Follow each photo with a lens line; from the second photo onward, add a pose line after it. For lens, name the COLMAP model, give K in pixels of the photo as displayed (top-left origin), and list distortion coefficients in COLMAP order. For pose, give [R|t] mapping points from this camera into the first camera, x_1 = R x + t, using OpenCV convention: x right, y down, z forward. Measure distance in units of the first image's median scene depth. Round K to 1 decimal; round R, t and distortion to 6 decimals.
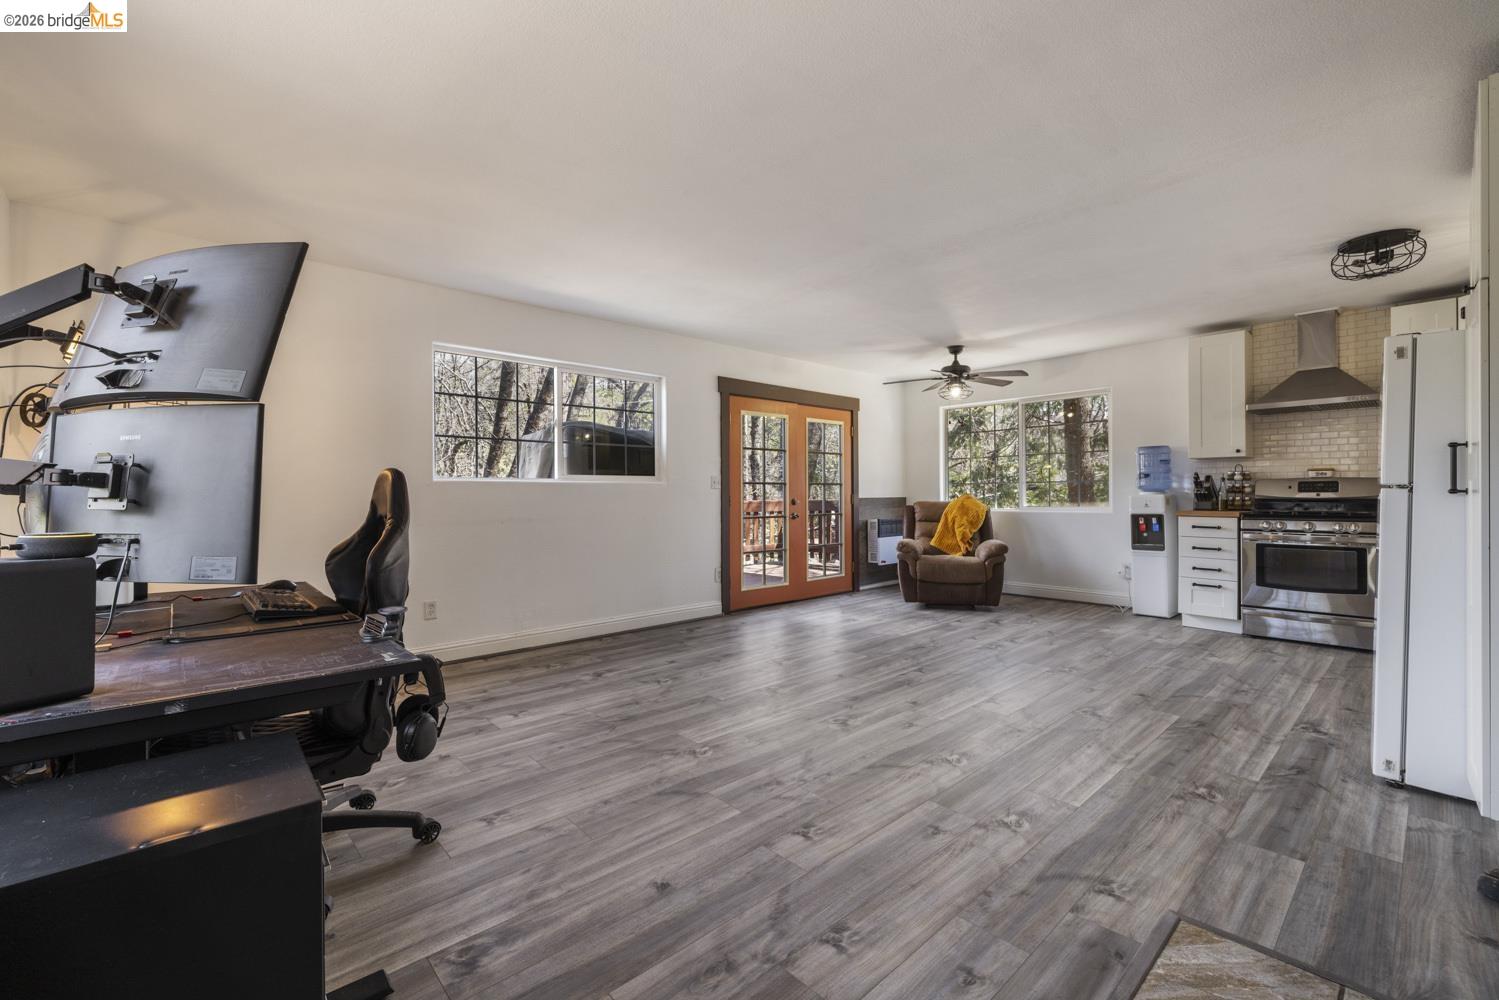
lens RADIAL K [[637.7, 0, 748.9], [0, 637.7, 497.1], [0, 0, 1]] dist [-0.003218, 0.000116]
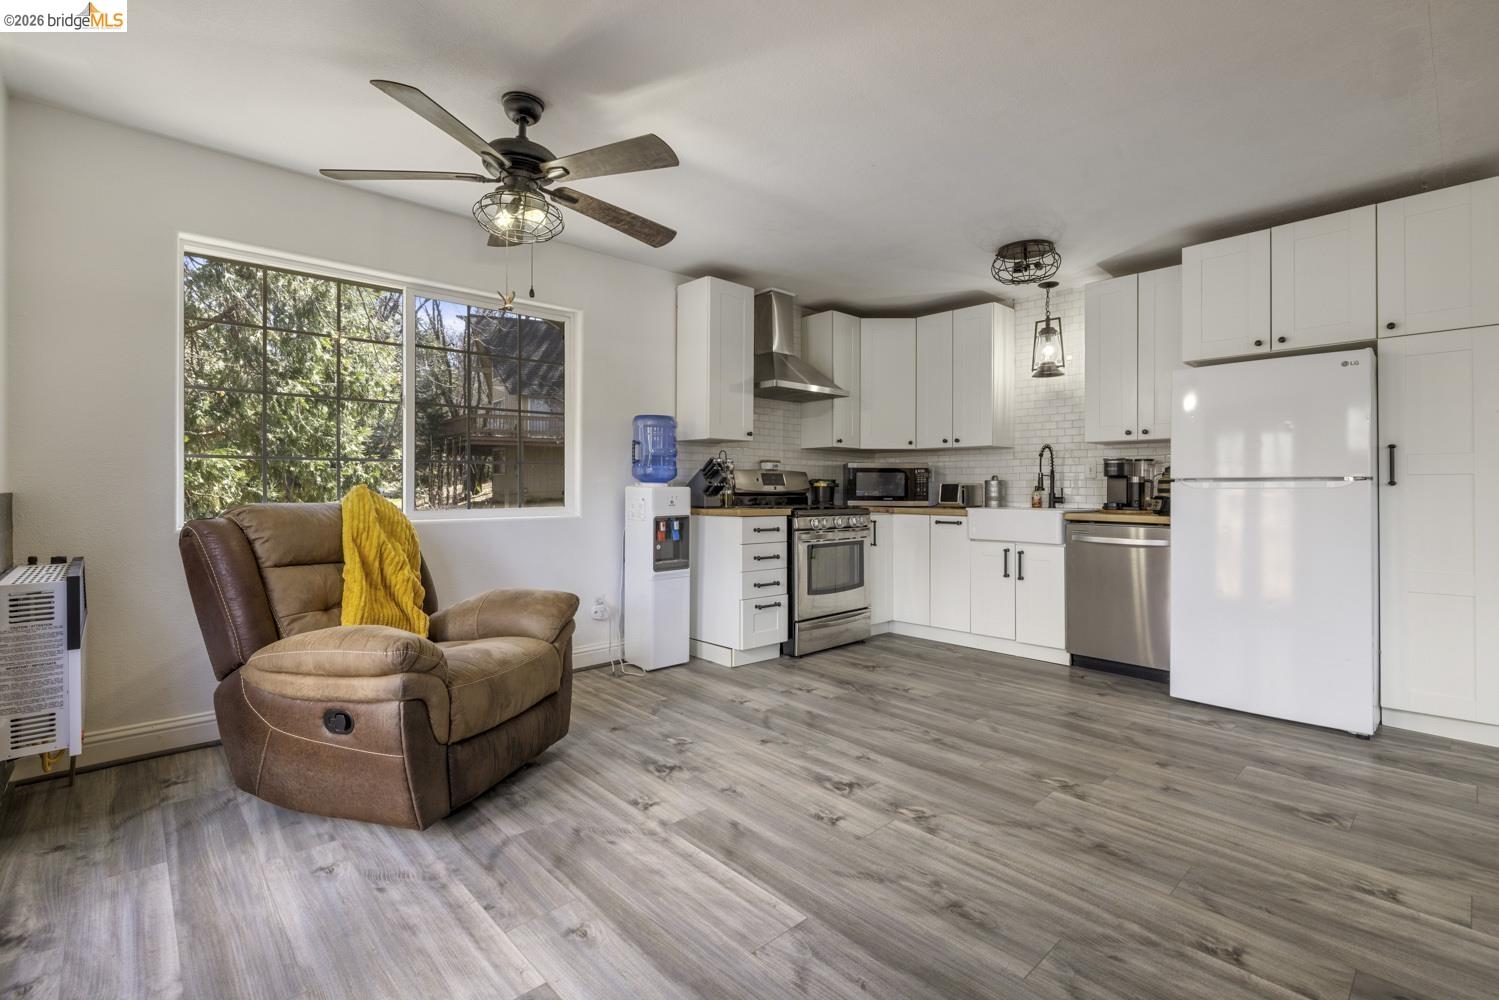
lens RADIAL K [[674.9, 0, 746.0], [0, 674.9, 497.7], [0, 0, 1]] dist [-0.004209, 0.000036]
pose [[0.003390, -0.010888, 0.999935, -0.186295], [0.004880, 0.999929, 0.010872, -0.001062], [-0.999982, 0.004843, 0.003443, 1.924127]]
